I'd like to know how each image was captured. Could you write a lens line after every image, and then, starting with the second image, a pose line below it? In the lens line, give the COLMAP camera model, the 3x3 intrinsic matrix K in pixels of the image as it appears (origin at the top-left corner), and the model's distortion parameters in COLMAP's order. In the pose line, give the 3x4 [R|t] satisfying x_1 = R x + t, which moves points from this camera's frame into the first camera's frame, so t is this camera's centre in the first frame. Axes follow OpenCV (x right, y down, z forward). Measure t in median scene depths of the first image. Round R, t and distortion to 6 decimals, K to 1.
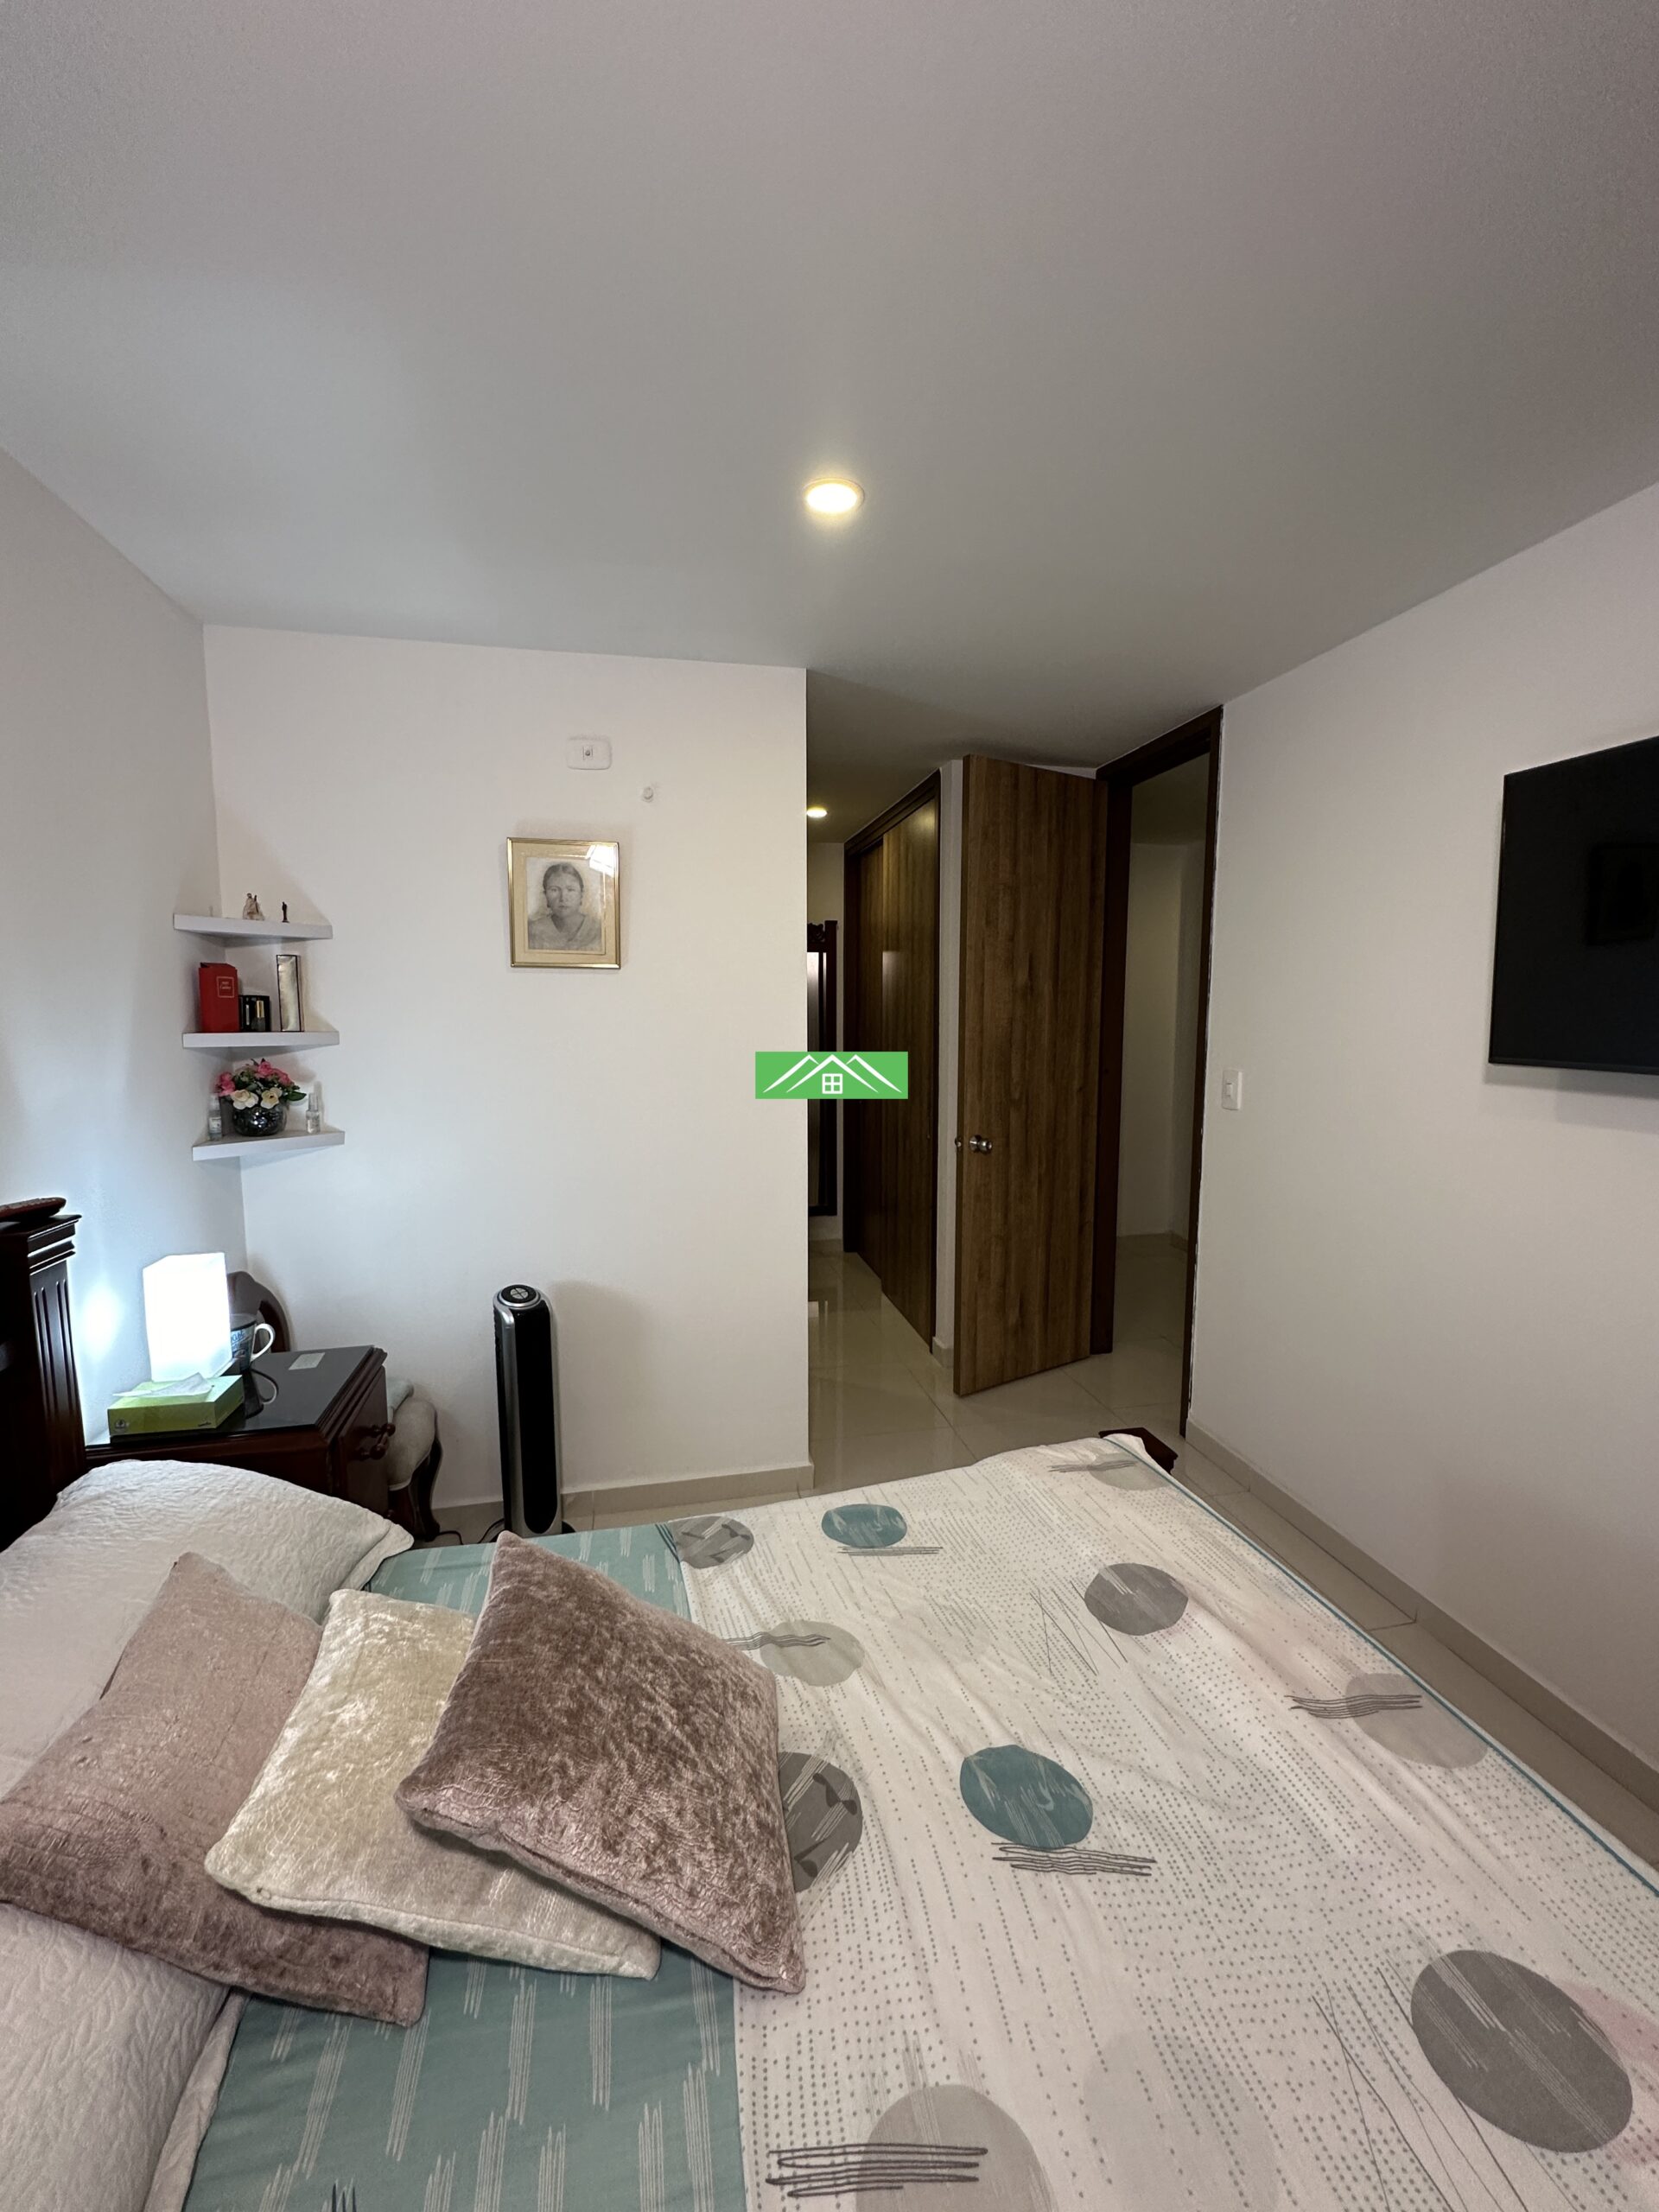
lens RADIAL K [[904.6, 0, 831.0], [0, 904.6, 1100.5], [0, 0, 1]] dist [-0.004048, -0.000122]
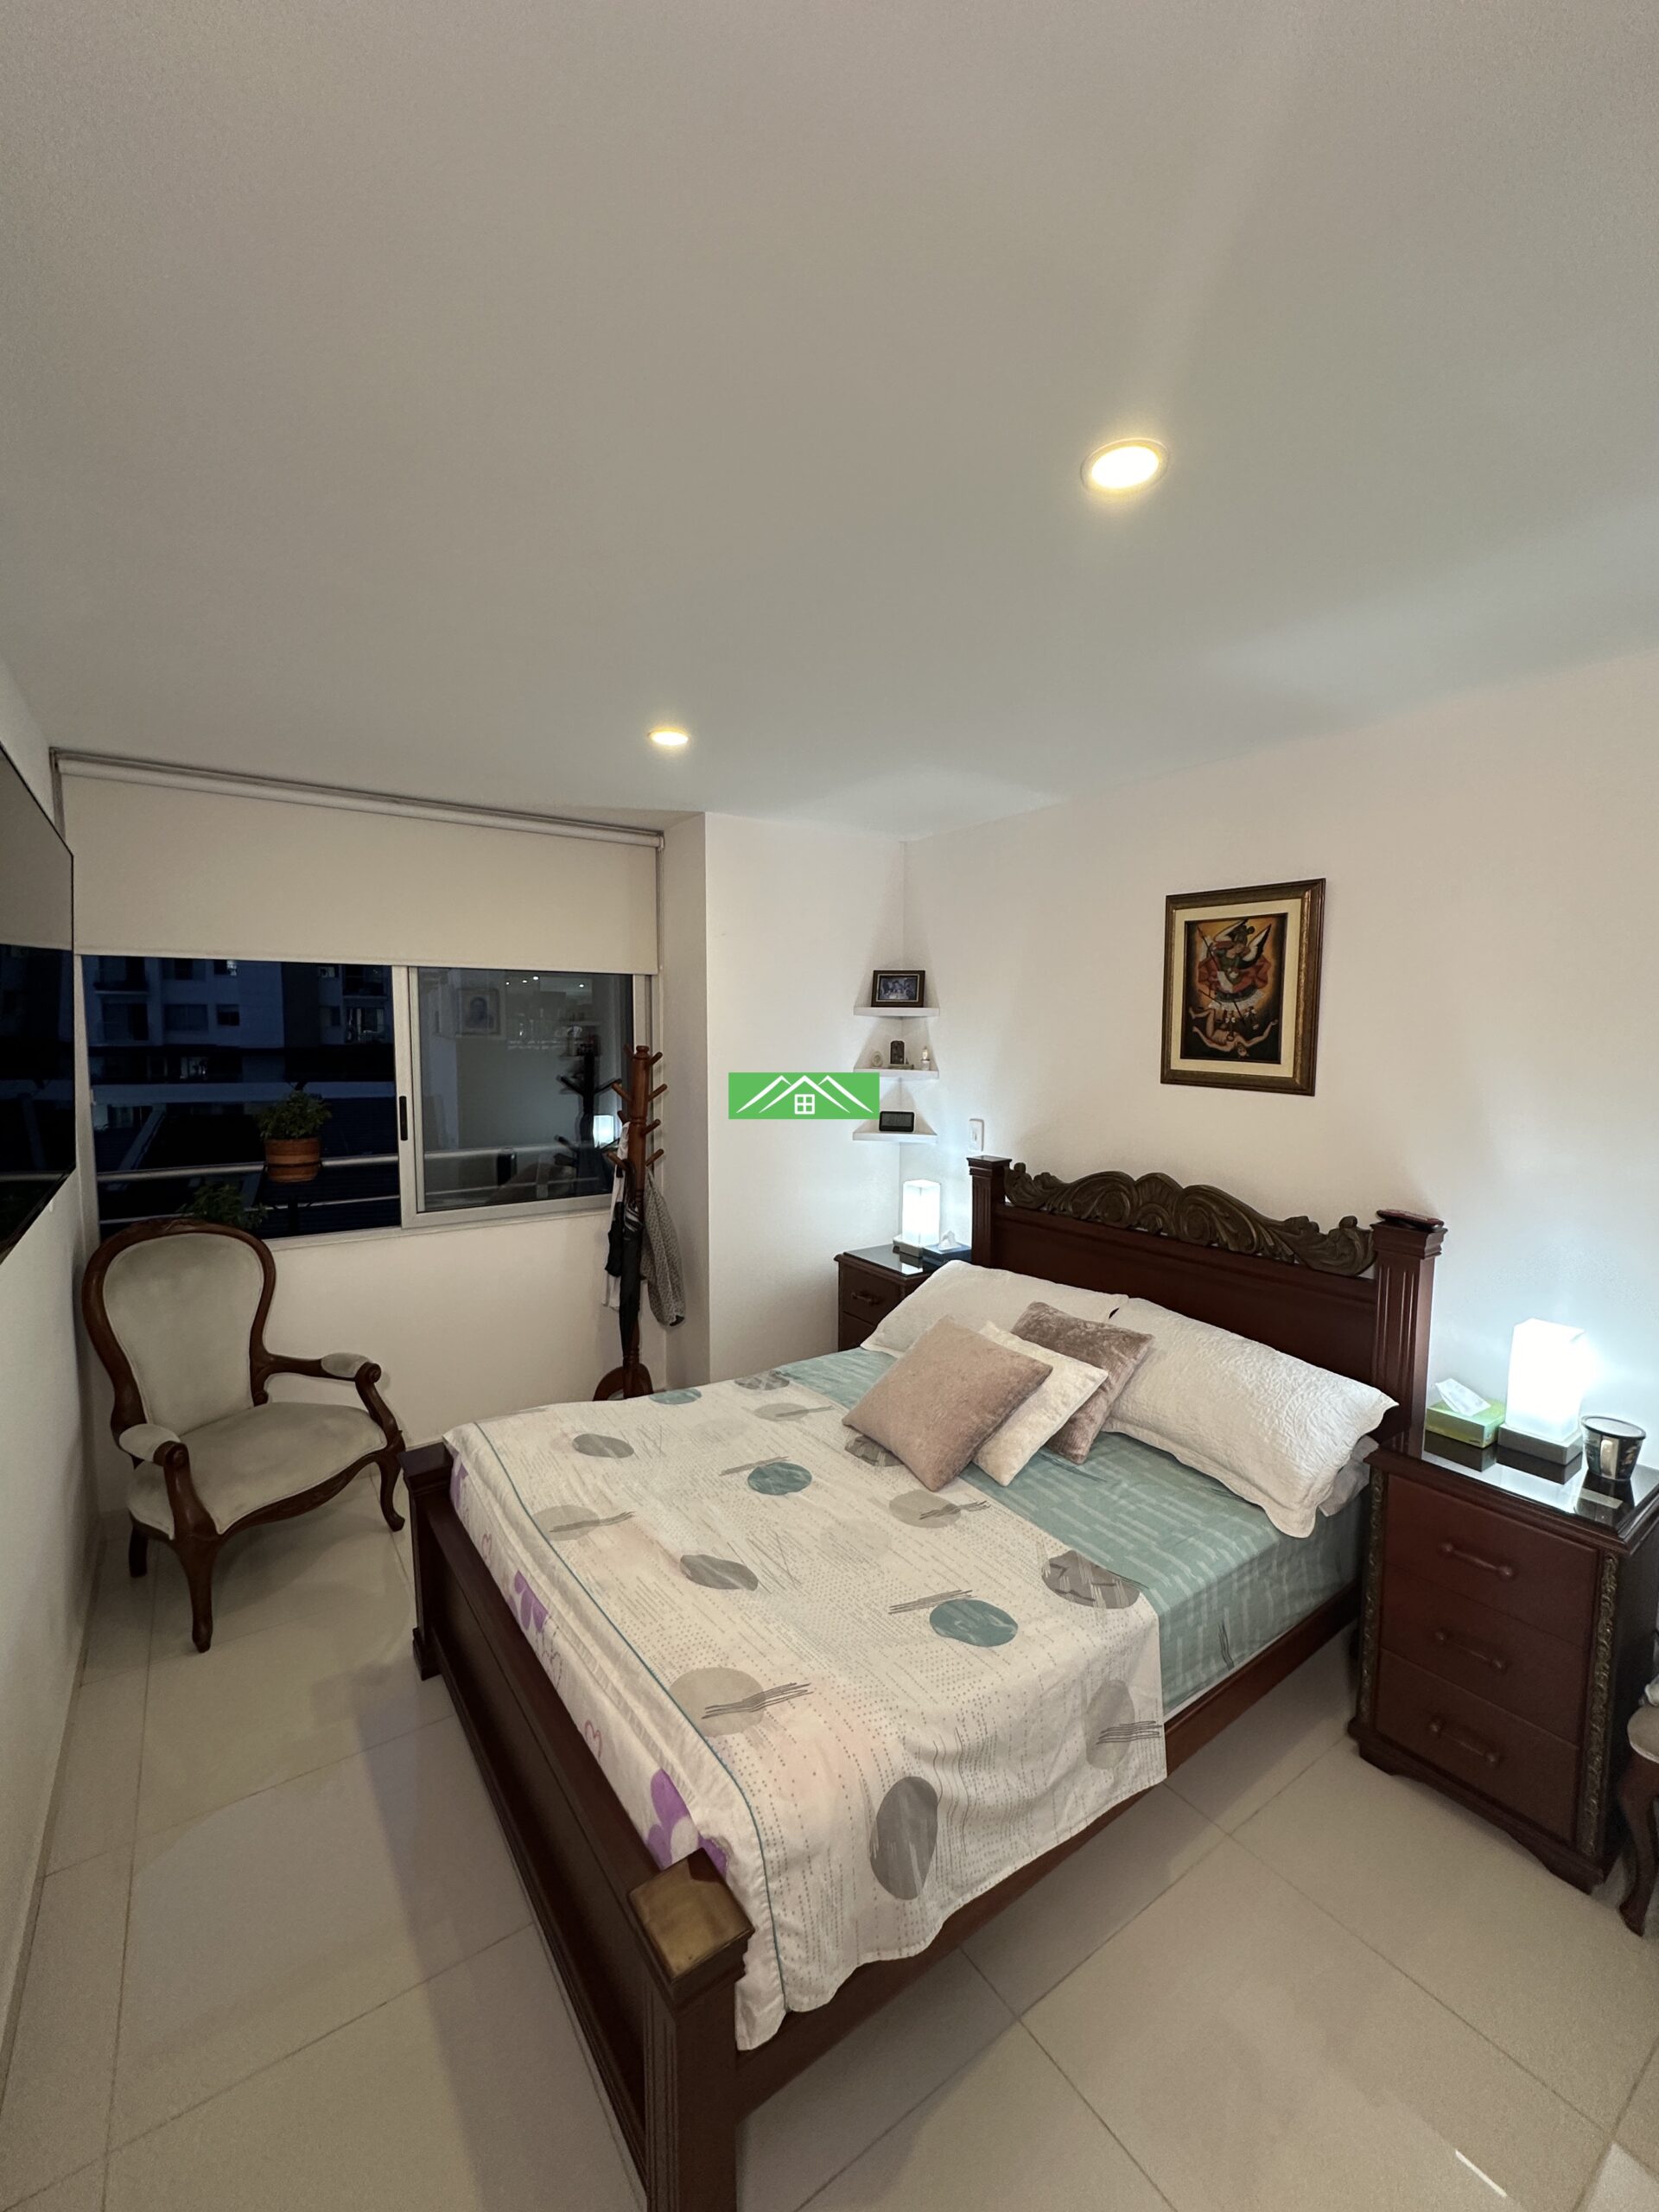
lens RADIAL K [[904.6, 0, 831.0], [0, 904.6, 1100.5], [0, 0, 1]] dist [-0.004048, -0.000122]
pose [[-0.922448, 0.023727, -0.385391, 0.694917], [-0.047930, 0.983354, 0.175264, -0.335248], [0.383135, 0.180144, -0.905956, 2.185521]]
